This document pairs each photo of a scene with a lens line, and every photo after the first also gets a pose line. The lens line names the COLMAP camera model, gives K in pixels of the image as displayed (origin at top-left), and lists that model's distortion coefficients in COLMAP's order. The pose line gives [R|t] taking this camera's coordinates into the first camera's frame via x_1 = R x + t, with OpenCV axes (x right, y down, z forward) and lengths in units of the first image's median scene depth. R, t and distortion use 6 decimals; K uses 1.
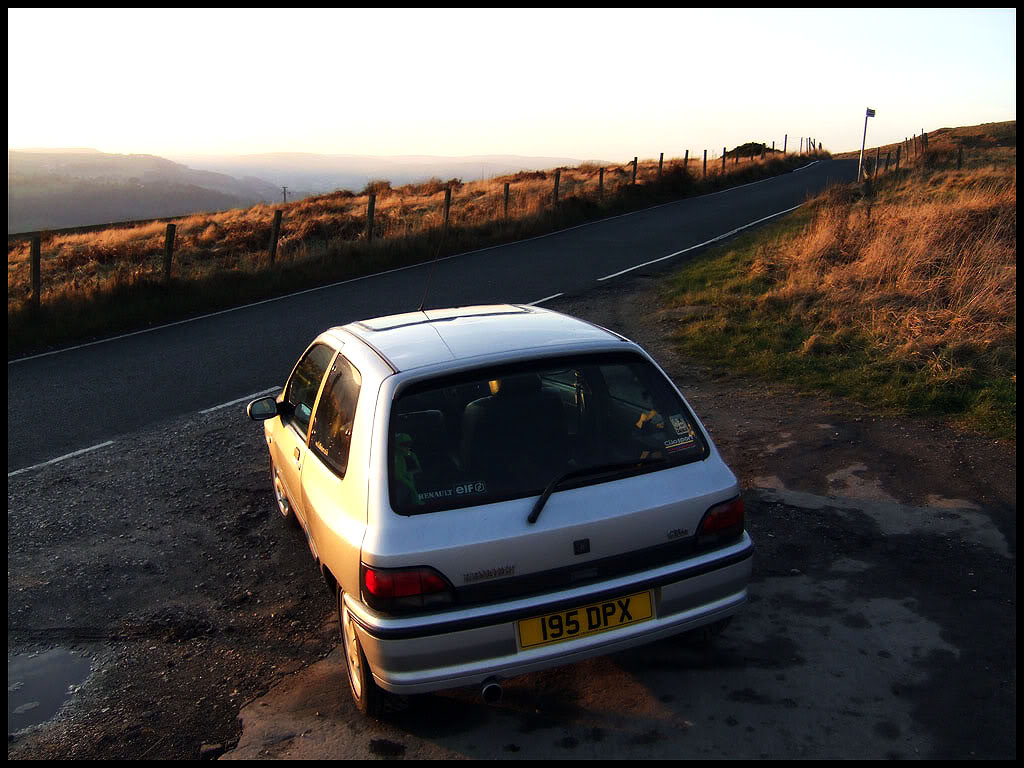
lens RADIAL K [[976.0, 0, 516.9], [0, 976.0, 388.1], [0, 0, 1]] dist [-0.101211, 0.000000]
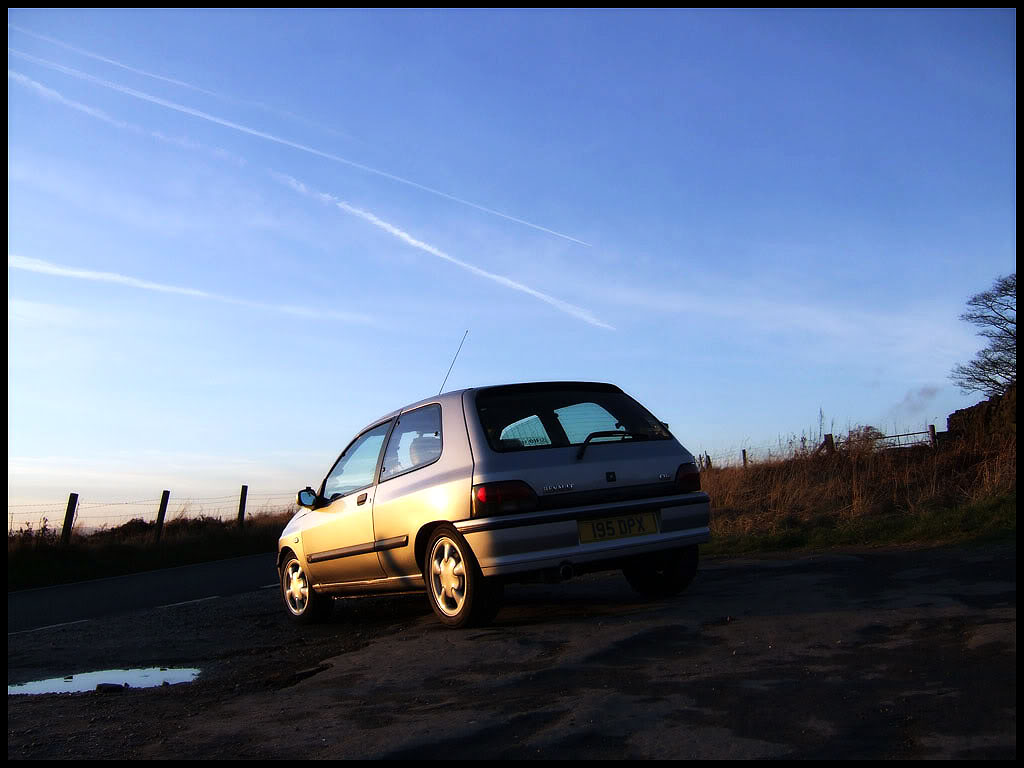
lens RADIAL K [[976.0, 0, 510.3], [0, 976.0, 382.1], [0, 0, 1]] dist [-0.101211, 0.000000]
pose [[0.978788, -0.014198, 0.204382, -0.390550], [0.089725, 0.926545, -0.365328, 0.558813], [-0.184183, 0.375916, 0.908165, -0.409054]]
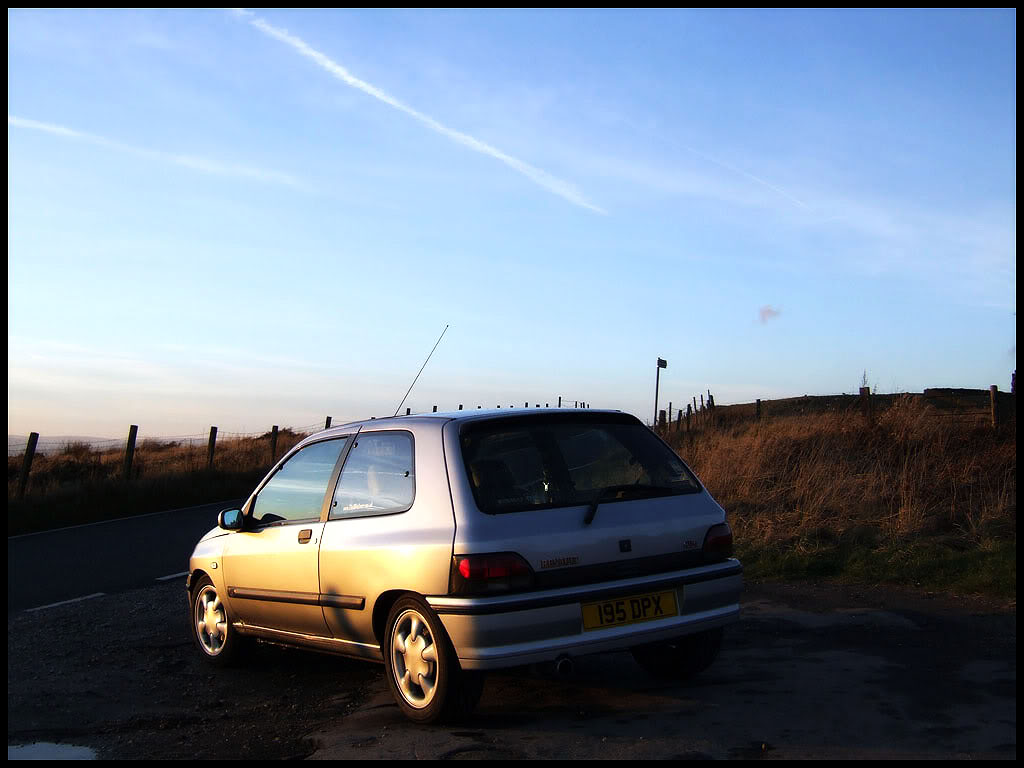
lens RADIAL K [[1227.5, 0, 522.6], [0, 1227.5, 430.3], [0, 0, 1]] dist [-0.064357, 0.000000]
pose [[0.967397, 0.014126, 0.252871, -0.439688], [0.048035, 0.970087, -0.237956, 0.374390], [-0.248669, 0.242345, 0.937781, -0.436204]]
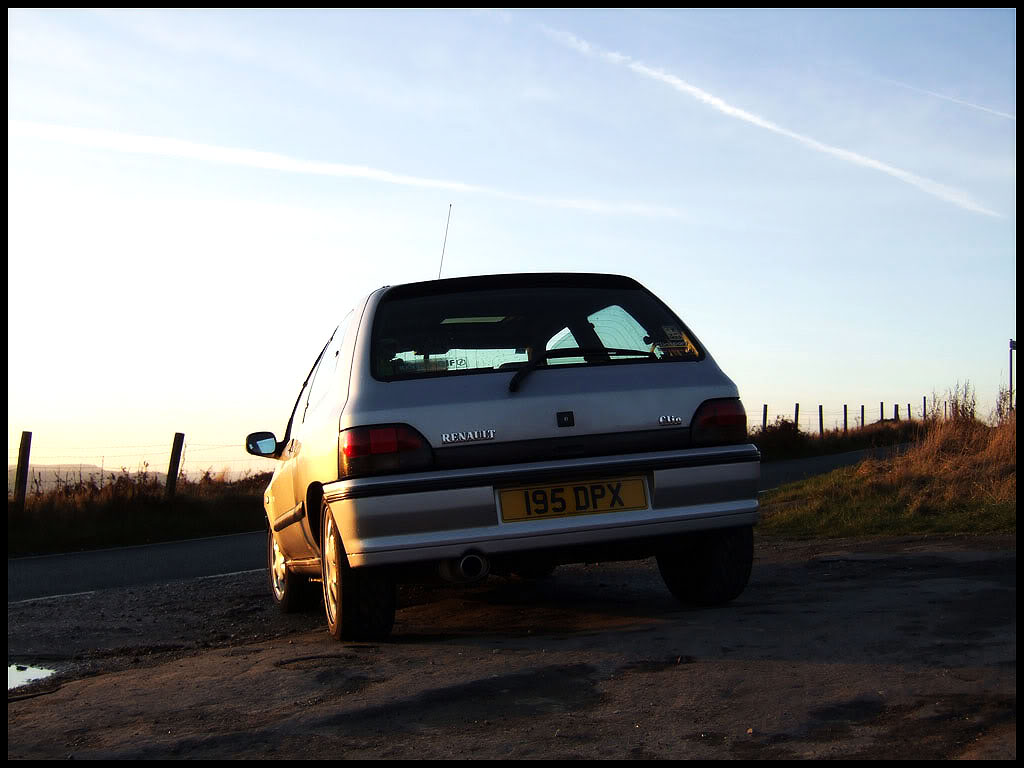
lens RADIAL K [[1227.5, 0, 527.8], [0, 1227.5, 407.2], [0, 0, 1]] dist [-0.064357, 0.000000]
pose [[0.997550, -0.027630, -0.064274, 0.105983], [0.007804, 0.956919, -0.290249, 0.497032], [0.069524, 0.289036, 0.954790, -0.173871]]
